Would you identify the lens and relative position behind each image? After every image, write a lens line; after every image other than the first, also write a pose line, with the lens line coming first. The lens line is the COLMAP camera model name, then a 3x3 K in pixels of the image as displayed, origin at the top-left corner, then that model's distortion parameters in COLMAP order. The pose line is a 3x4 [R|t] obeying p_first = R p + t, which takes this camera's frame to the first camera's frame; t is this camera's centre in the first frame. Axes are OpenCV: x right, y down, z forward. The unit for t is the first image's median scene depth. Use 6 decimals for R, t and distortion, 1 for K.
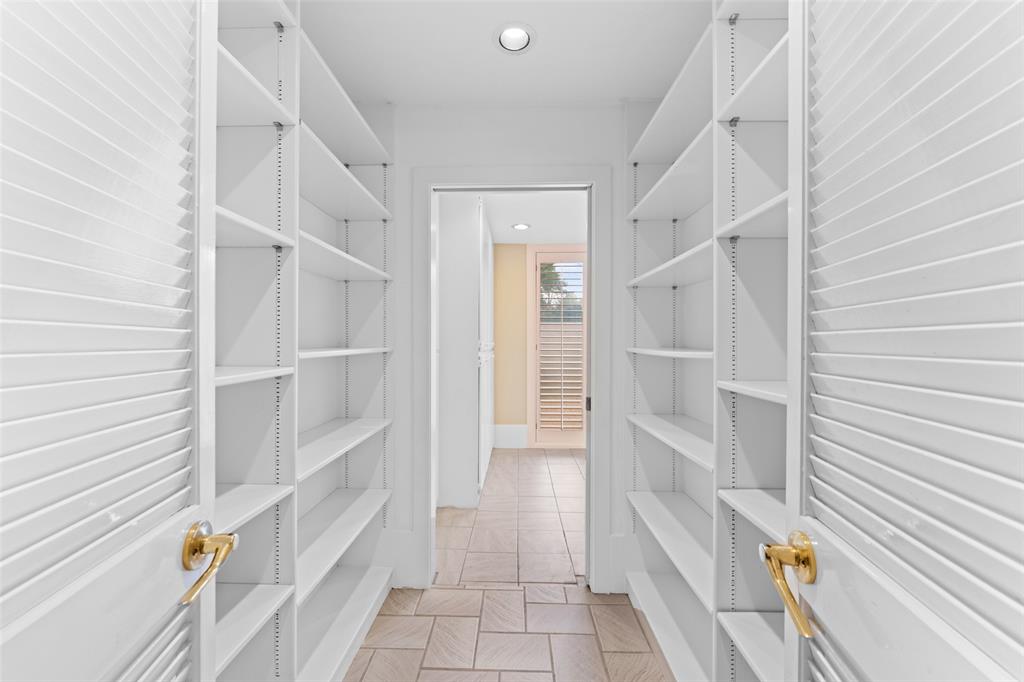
lens RADIAL K [[413.8, 0, 509.5], [0, 413.8, 341.5], [0, 0, 1]] dist [-0.005178, 0.001067]
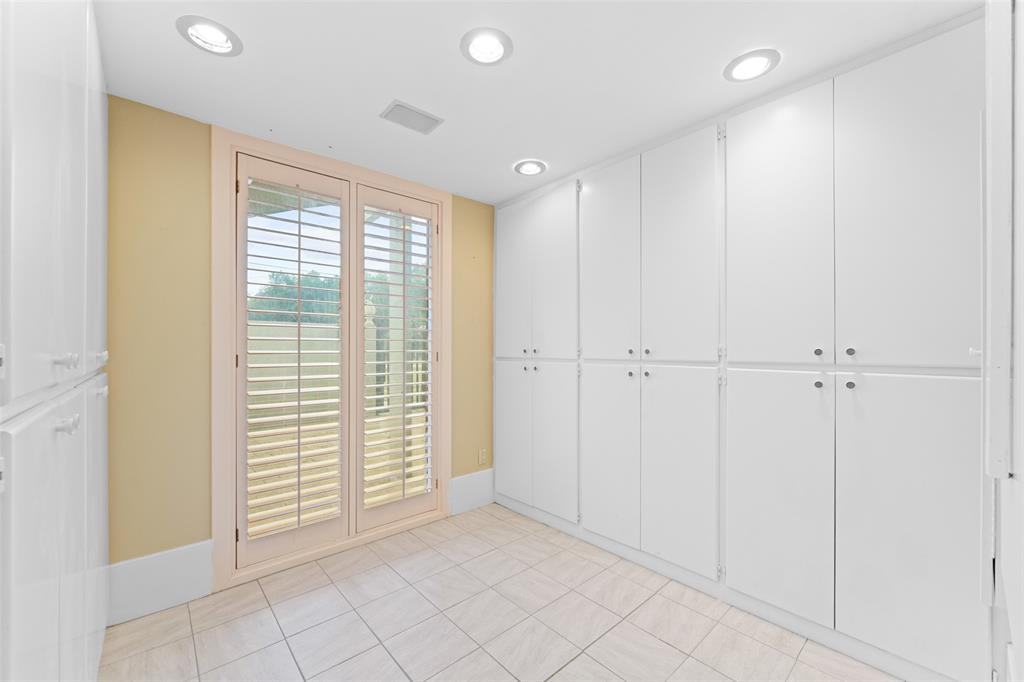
lens RADIAL K [[413.8, 0, 513.4], [0, 413.8, 344.3], [0, 0, 1]] dist [-0.005178, 0.001067]
pose [[0.739779, 0.002051, 0.672847, -0.016212], [0.000859, 0.999992, -0.003993, -0.003461], [-0.672849, 0.003532, 0.739771, 0.459994]]
